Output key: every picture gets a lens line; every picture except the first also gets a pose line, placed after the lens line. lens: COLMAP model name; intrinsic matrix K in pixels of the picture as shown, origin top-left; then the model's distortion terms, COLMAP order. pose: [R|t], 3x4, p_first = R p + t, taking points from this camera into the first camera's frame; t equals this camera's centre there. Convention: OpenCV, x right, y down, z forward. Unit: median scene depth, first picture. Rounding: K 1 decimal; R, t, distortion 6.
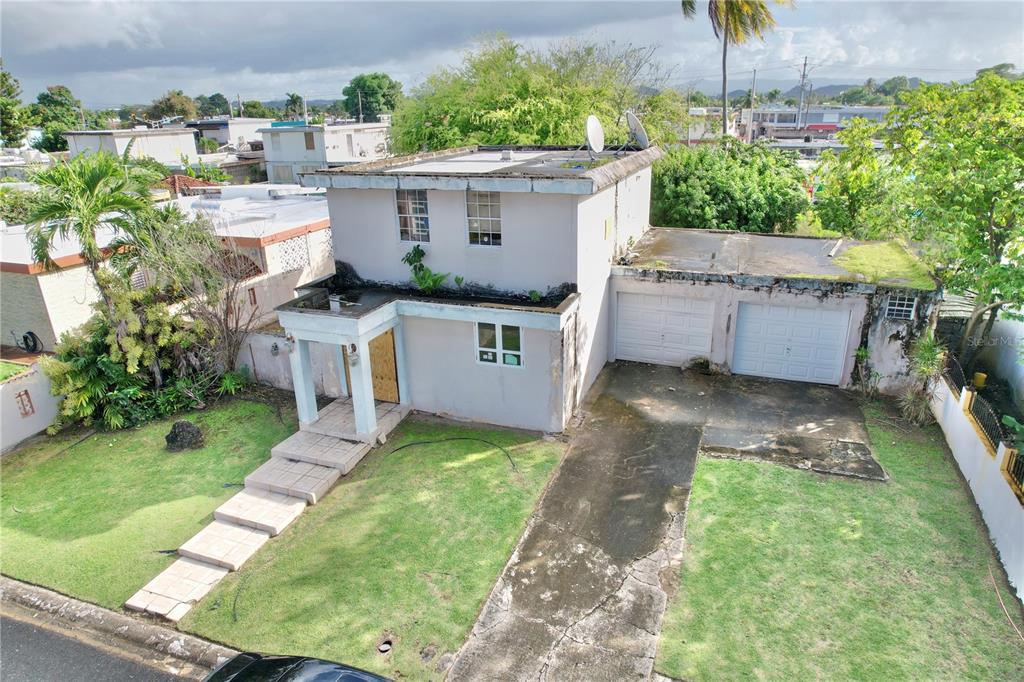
lens RADIAL K [[667.7, 0, 515.7], [0, 667.7, 344.1], [0, 0, 1]] dist [-0.023195, 0.003618]
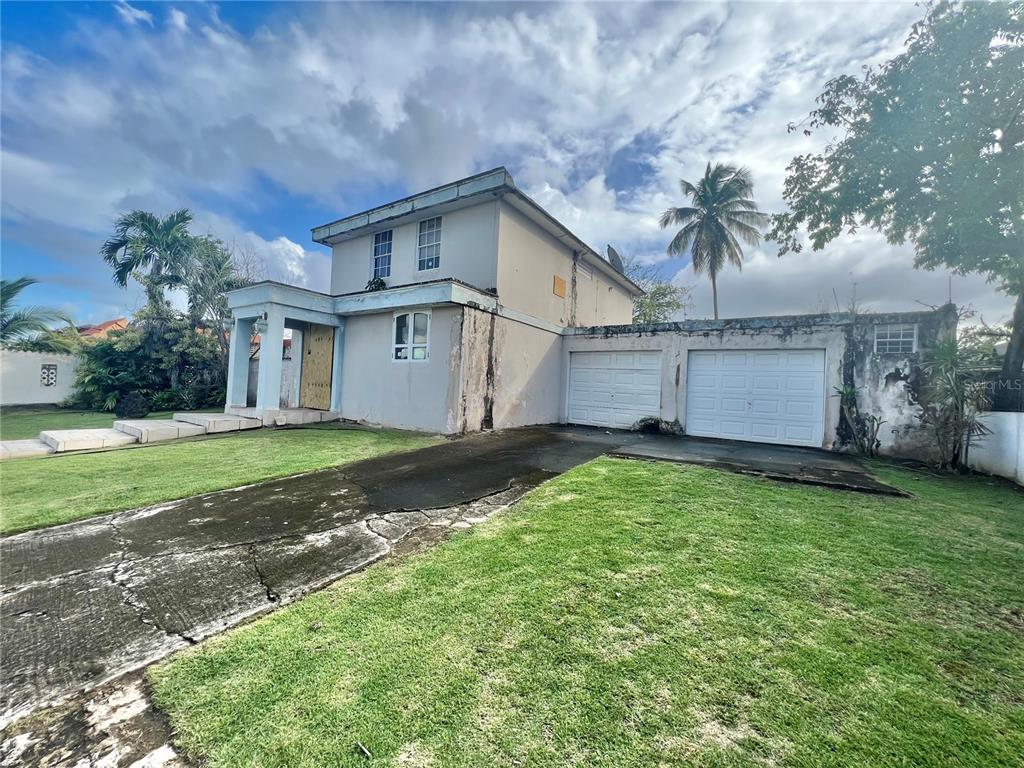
lens RADIAL K [[411.2, 0, 507.9], [0, 411.2, 381.9], [0, 0, 1]] dist [0.003526, -0.000836]
pose [[0.967064, 0.061865, -0.246902, 0.252780], [-0.150210, 0.921805, -0.357368, 0.240458], [0.205487, 0.382685, 0.900737, 0.471598]]
